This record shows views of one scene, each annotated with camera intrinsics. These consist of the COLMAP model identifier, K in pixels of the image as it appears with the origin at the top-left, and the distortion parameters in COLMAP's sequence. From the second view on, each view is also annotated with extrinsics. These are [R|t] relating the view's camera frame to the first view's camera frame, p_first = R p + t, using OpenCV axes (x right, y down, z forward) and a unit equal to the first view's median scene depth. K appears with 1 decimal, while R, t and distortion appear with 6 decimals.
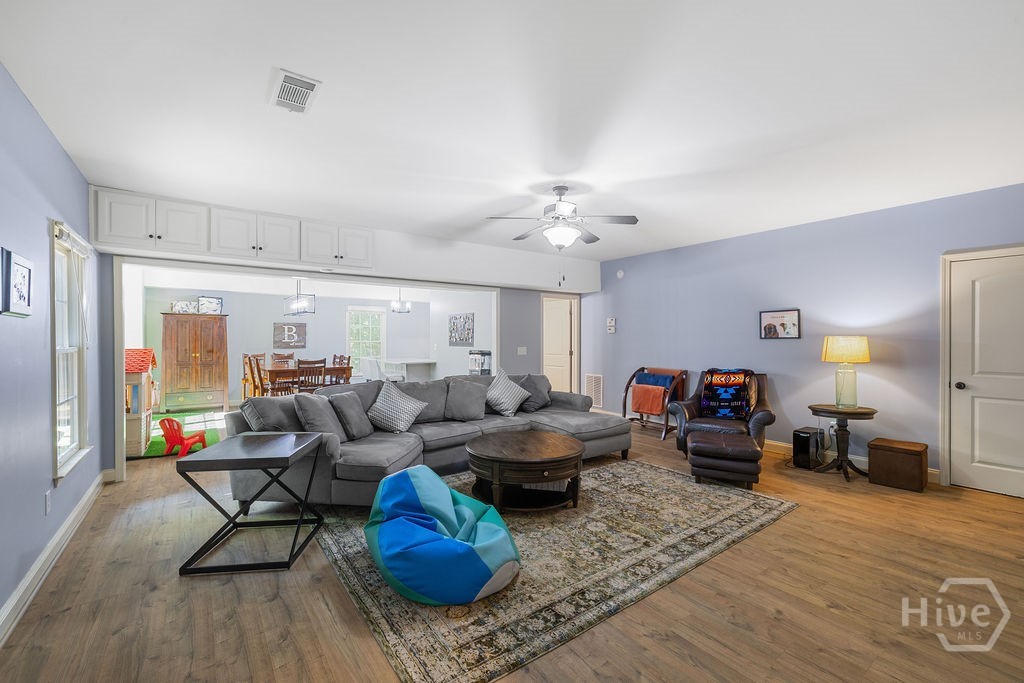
lens RADIAL K [[431.1, 0, 511.2], [0, 431.1, 340.0], [0, 0, 1]] dist [0.000030, -0.000791]
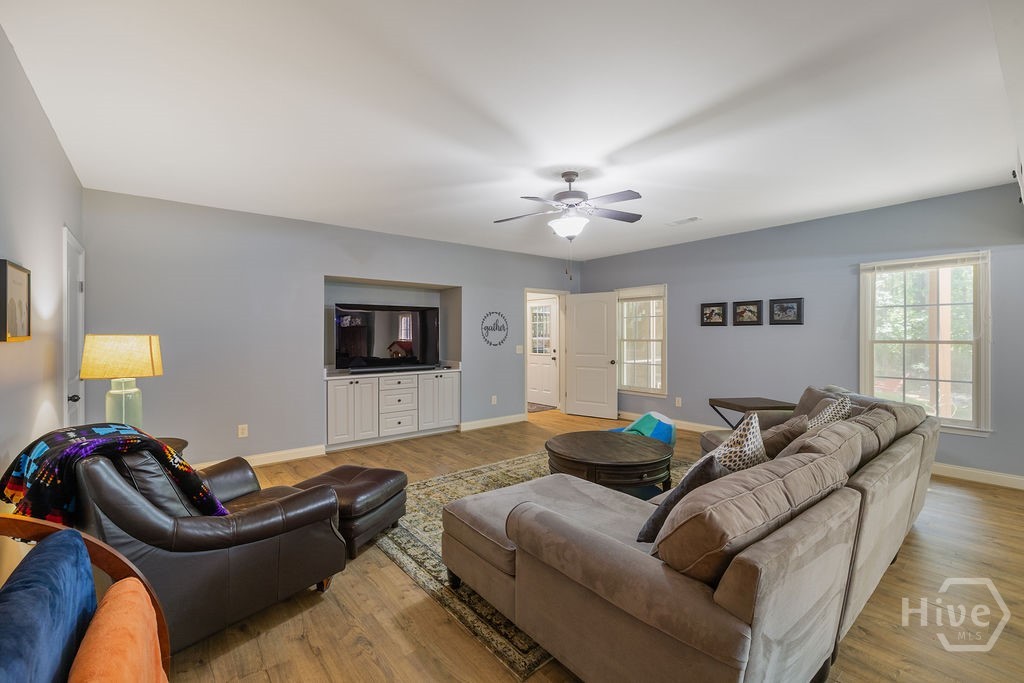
lens RADIAL K [[431.1, 0, 511.9], [0, 431.1, 337.1], [0, 0, 1]] dist [0.000030, -0.000791]
pose [[-0.998582, 0.007571, -0.052692, 0.317648], [0.007238, 0.999953, 0.006510, -0.006327], [0.052739, 0.006119, -0.998590, 2.108999]]
